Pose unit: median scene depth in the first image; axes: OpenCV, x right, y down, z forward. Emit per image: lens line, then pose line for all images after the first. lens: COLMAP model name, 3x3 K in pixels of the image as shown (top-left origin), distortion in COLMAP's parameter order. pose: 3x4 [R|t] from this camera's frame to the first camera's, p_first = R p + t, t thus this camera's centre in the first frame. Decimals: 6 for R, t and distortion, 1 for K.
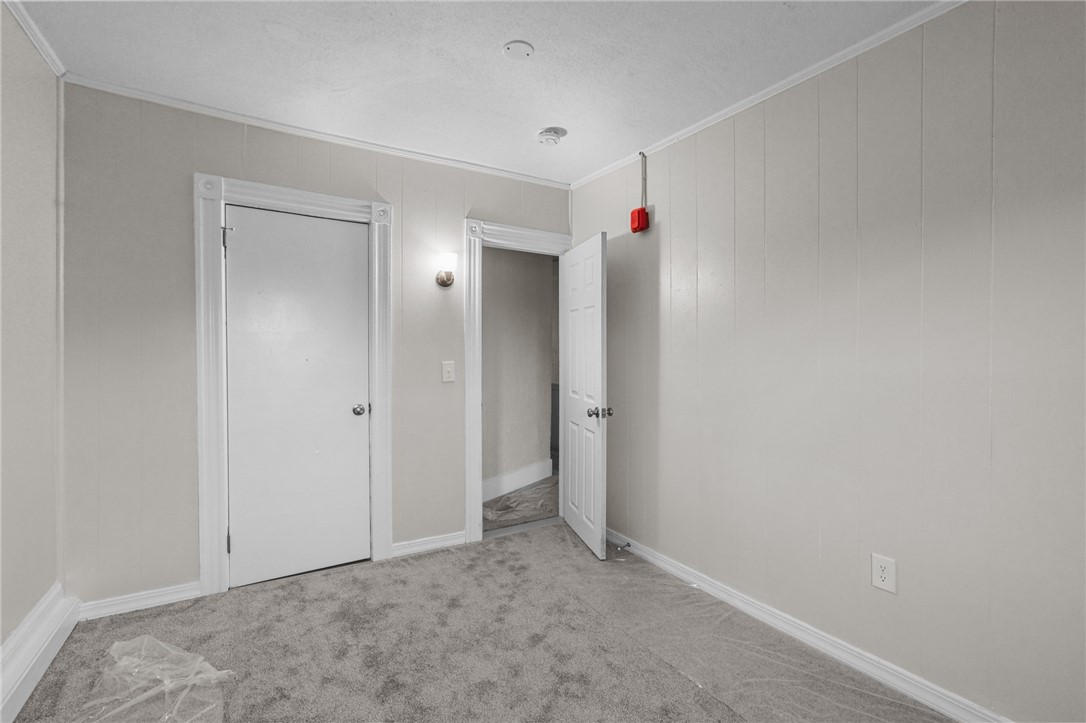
lens RADIAL K [[501.1, 0, 540.9], [0, 501.1, 377.5], [0, 0, 1]] dist [0.000005, 0.000306]
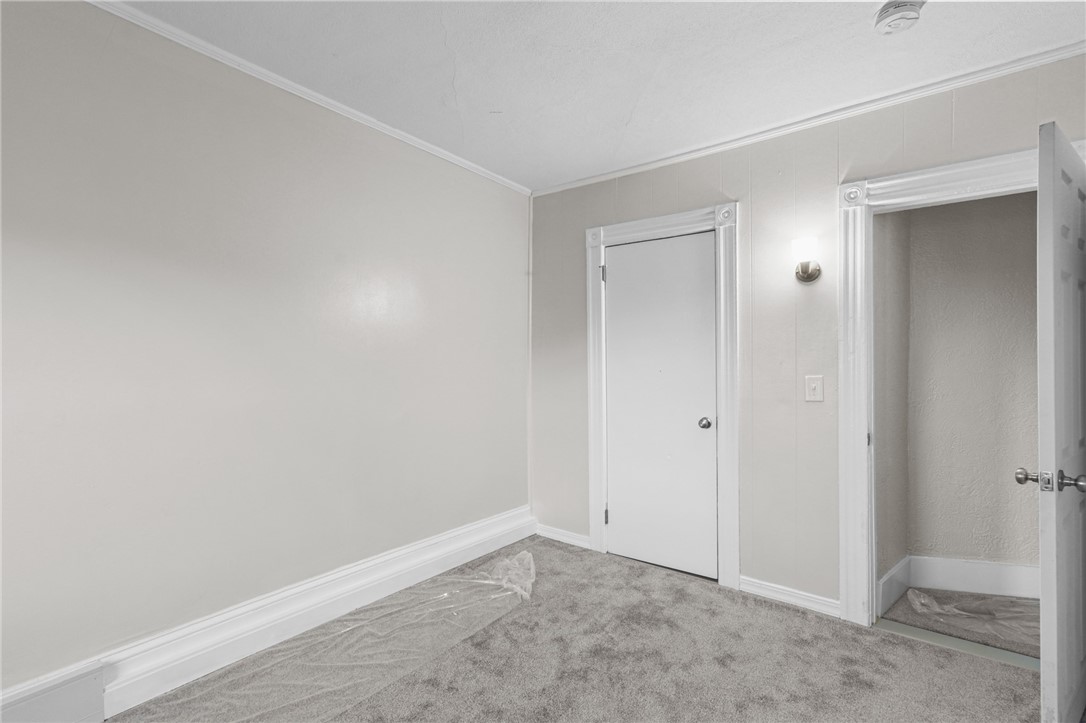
lens RADIAL K [[496.1, 0, 520.9], [0, 496.1, 382.9], [0, 0, 1]] dist [0.001216, 0.000832]
pose [[0.347234, 0.034820, -0.937132, 0.427399], [-0.045885, 0.998744, 0.020108, -0.015689], [0.936655, 0.036019, 0.348395, 0.329483]]
